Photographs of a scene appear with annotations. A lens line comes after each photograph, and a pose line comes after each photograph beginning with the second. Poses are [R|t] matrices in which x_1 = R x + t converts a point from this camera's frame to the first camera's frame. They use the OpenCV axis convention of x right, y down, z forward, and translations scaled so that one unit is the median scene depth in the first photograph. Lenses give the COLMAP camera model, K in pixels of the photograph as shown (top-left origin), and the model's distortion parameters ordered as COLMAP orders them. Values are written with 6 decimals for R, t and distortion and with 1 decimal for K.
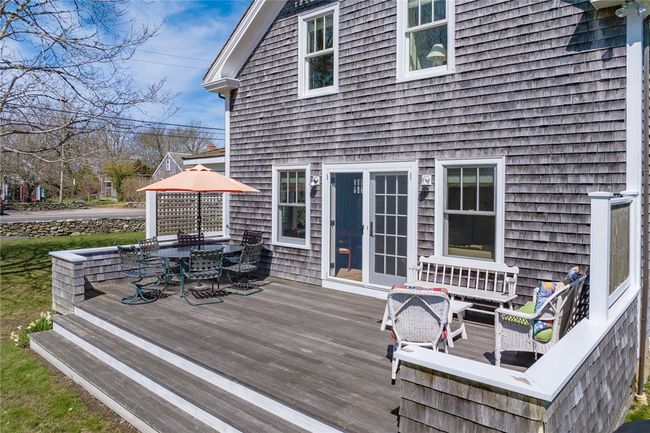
lens RADIAL K [[463.4, 0, 327.3], [0, 463.4, 211.5], [0, 0, 1]] dist [-0.018698, 0.001794]
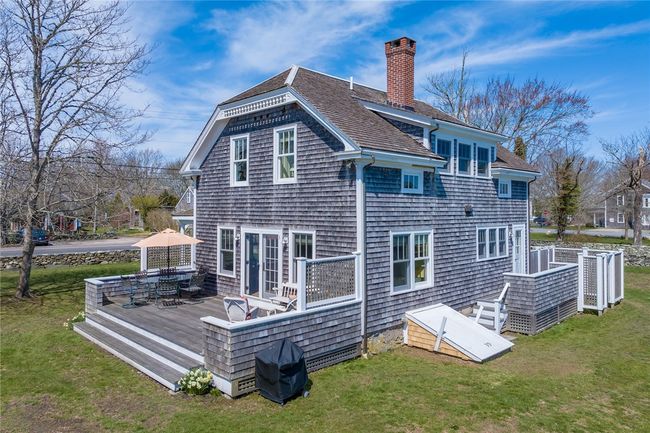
lens RADIAL K [[463.4, 0, 321.4], [0, 463.4, 217.1], [0, 0, 1]] dist [-0.018698, 0.001794]
pose [[0.997537, -0.004444, -0.070005, 0.416267], [0.001662, 0.999208, -0.039755, -0.075495], [0.070126, 0.039541, 0.996754, -0.688826]]
